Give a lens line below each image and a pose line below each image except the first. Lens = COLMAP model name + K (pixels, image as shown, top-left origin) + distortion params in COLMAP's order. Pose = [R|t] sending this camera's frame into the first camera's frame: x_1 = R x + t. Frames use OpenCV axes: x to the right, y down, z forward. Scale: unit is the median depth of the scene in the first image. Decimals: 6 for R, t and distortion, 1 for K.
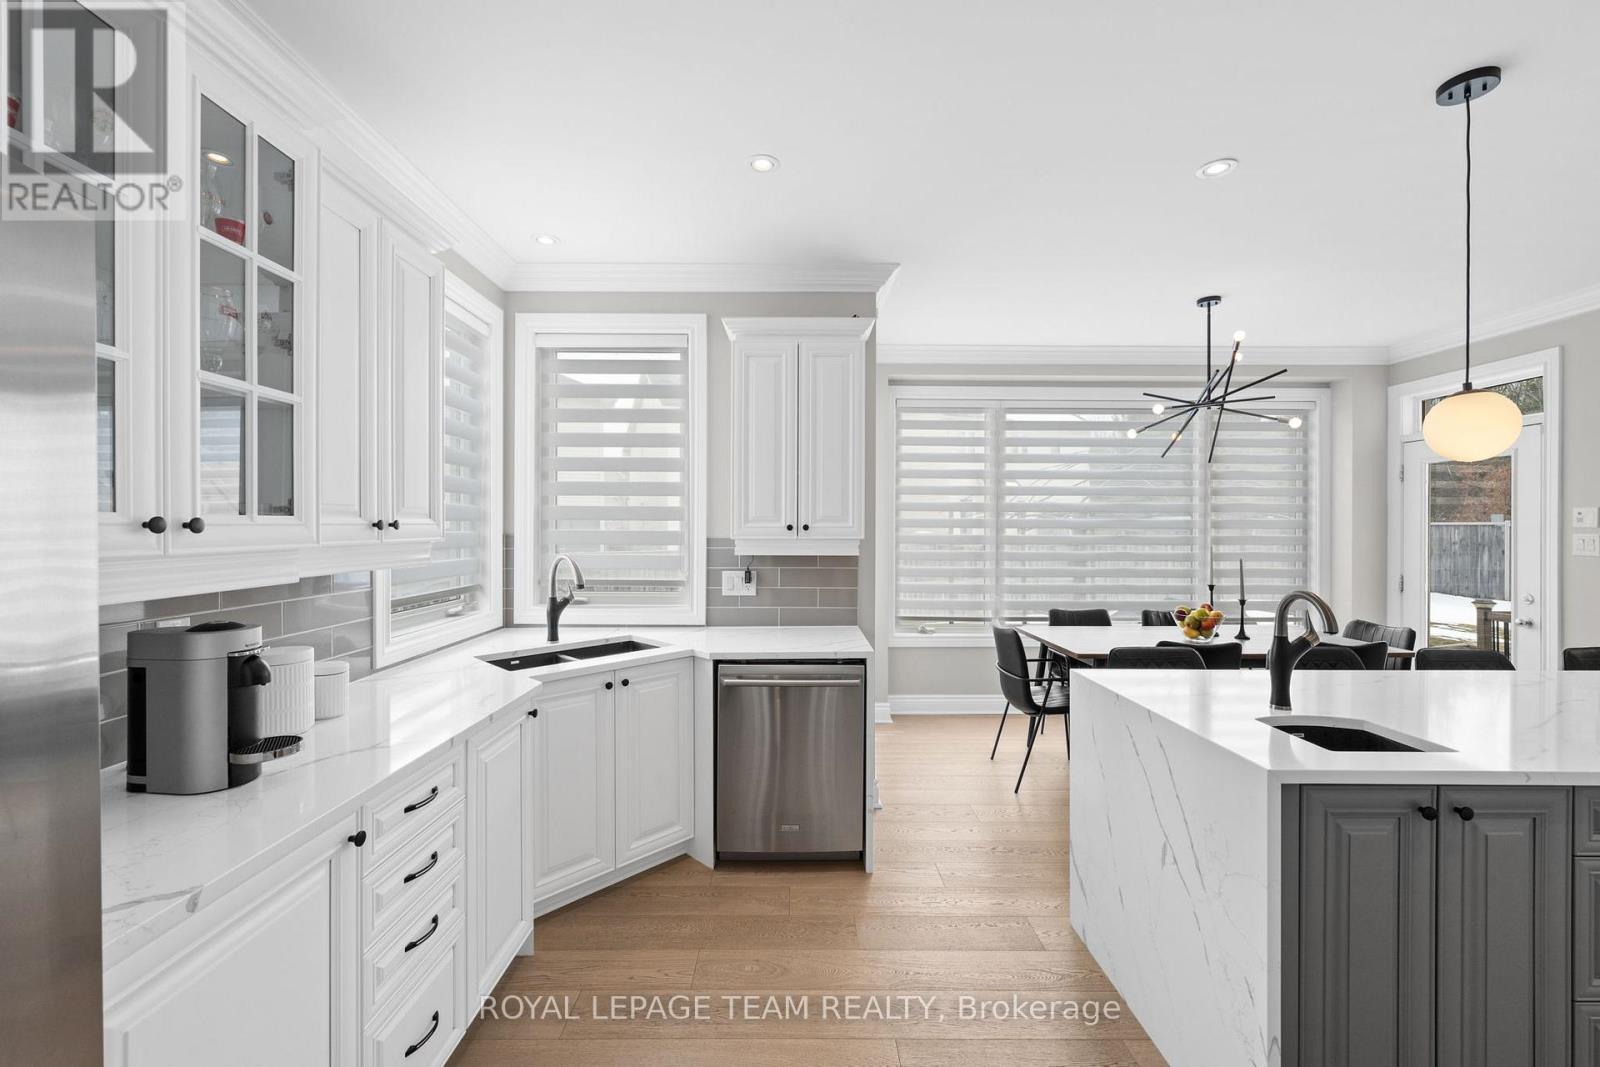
lens RADIAL K [[589.3, 0, 810.3], [0, 589.3, 529.9], [0, 0, 1]] dist [-0.004832, 0.000052]
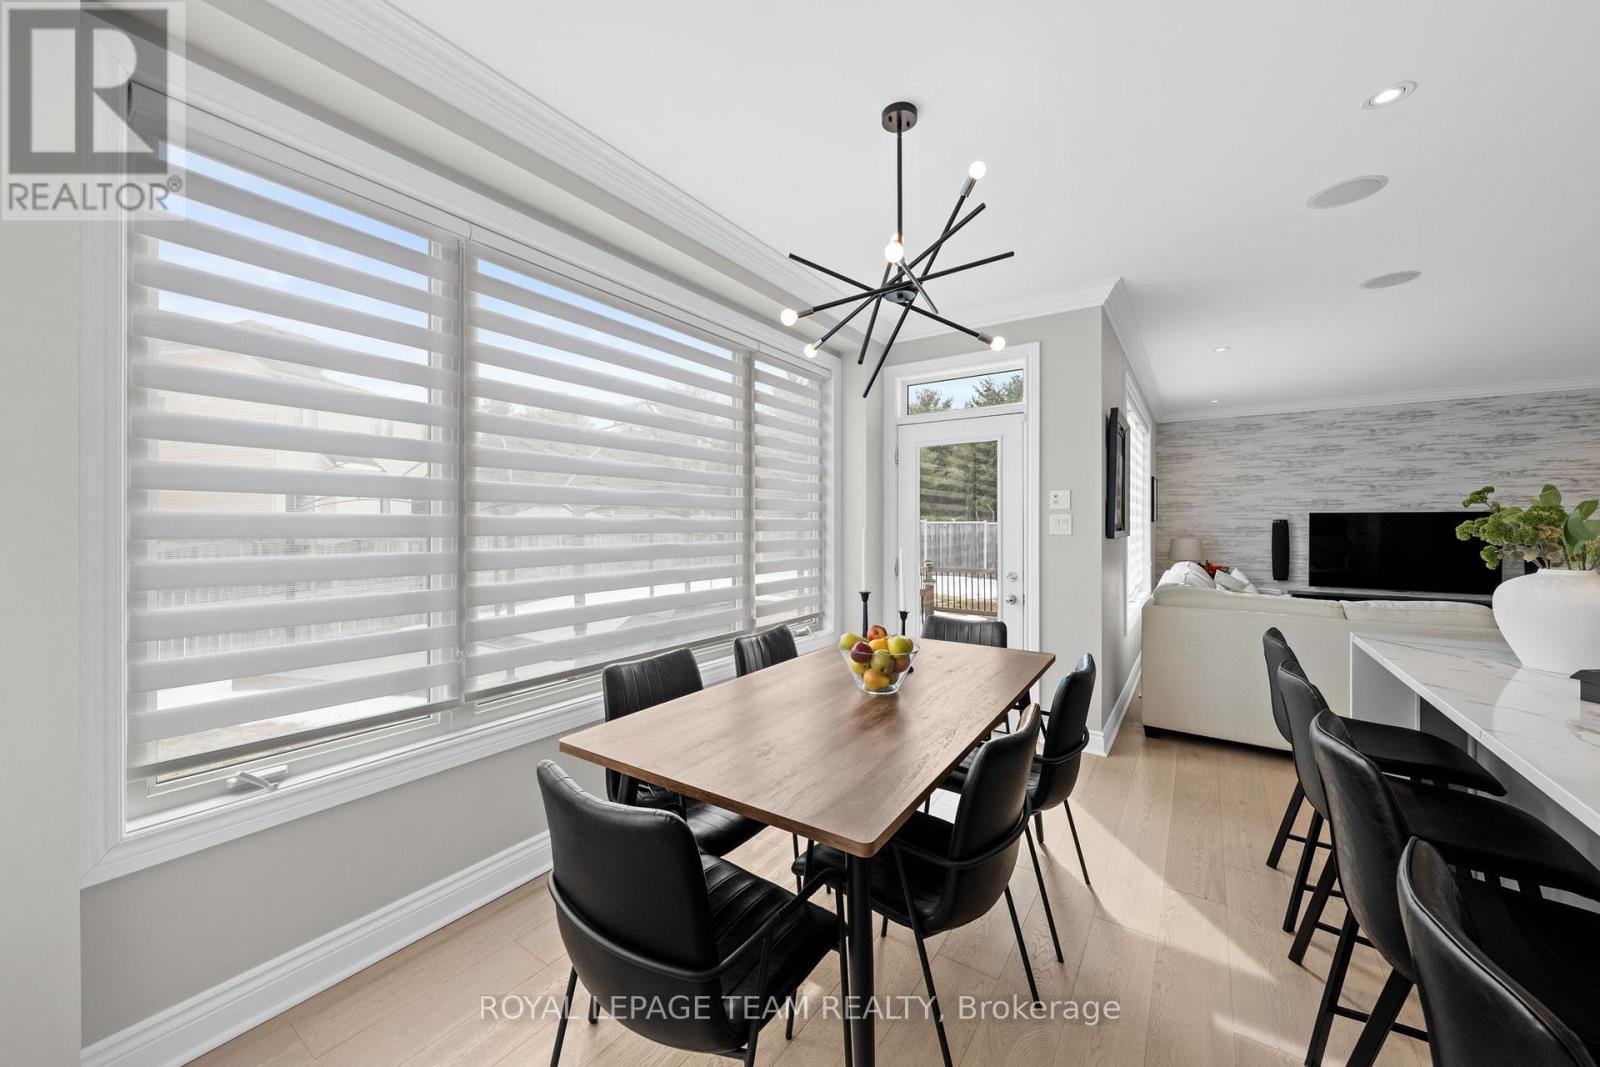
lens RADIAL K [[589.3, 0, 795.6], [0, 589.3, 527.5], [0, 0, 1]] dist [-0.004832, 0.000052]
pose [[0.563462, -0.002511, 0.826138, 0.128039], [0.005591, 0.999984, -0.000774, 0.028853], [-0.826123, 0.005055, 0.563468, 0.775887]]
